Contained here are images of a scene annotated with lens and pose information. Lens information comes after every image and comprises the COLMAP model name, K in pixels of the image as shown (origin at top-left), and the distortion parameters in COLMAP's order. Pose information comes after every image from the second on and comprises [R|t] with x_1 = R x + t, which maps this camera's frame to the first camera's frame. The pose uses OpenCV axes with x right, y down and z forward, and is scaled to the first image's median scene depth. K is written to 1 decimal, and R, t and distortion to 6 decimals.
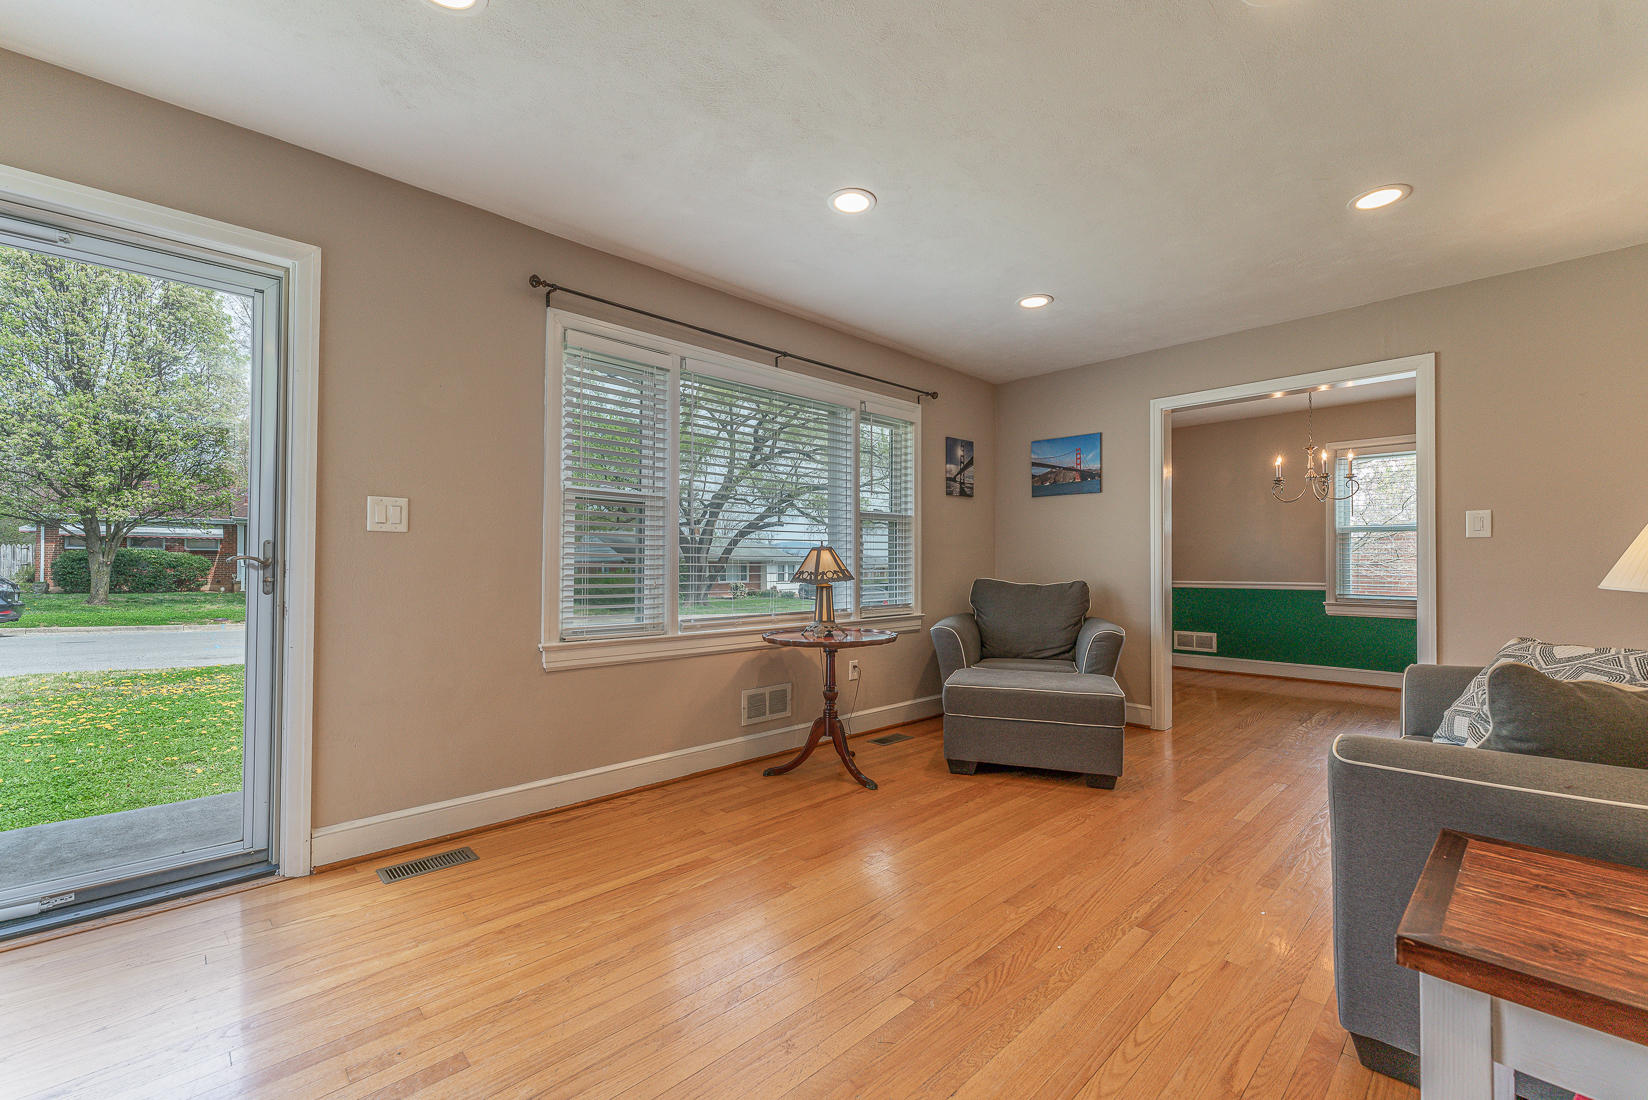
lens RADIAL K [[678.9, 0, 829.1], [0, 678.9, 553.8], [0, 0, 1]] dist [0.001791, 0.000037]
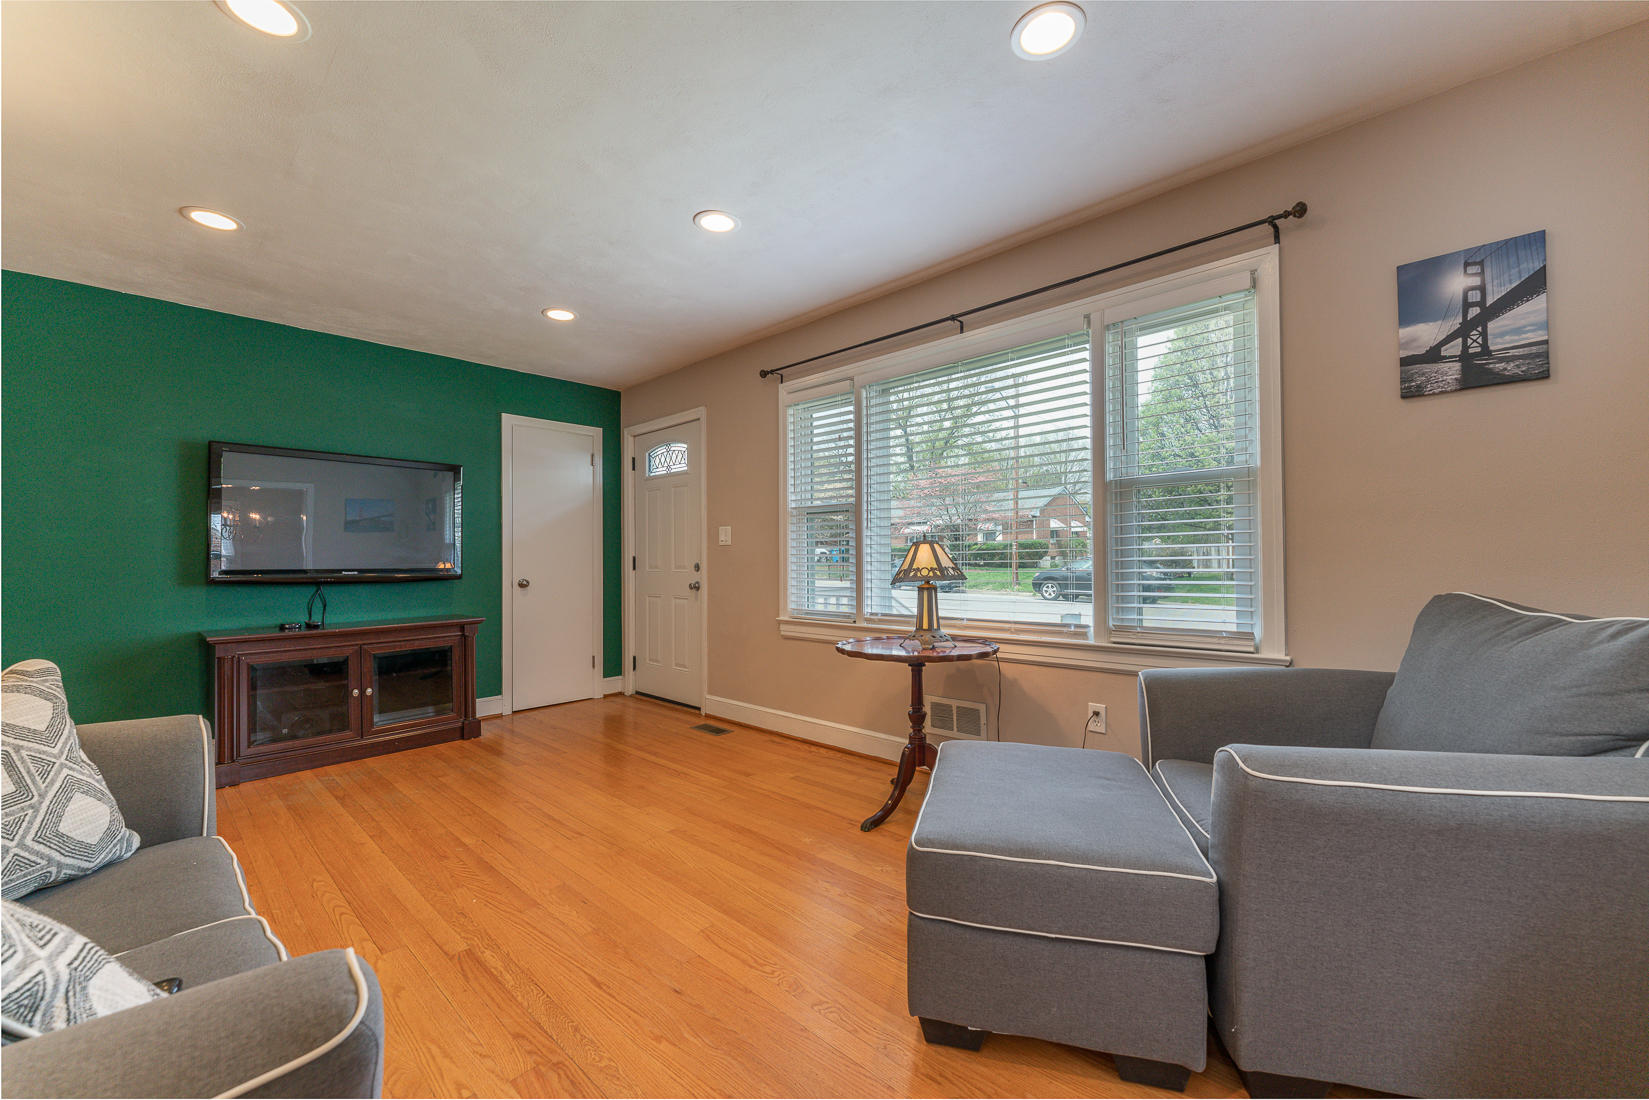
lens RADIAL K [[652.5, 0, 824.5], [0, 652.5, 553.0], [0, 0, 1]] dist [0.000223, 0.000027]
pose [[0.046267, -0.015302, -0.998812, 0.626761], [0.023296, 0.999627, -0.014235, 0.010781], [0.998657, -0.022610, 0.046606, 0.660601]]
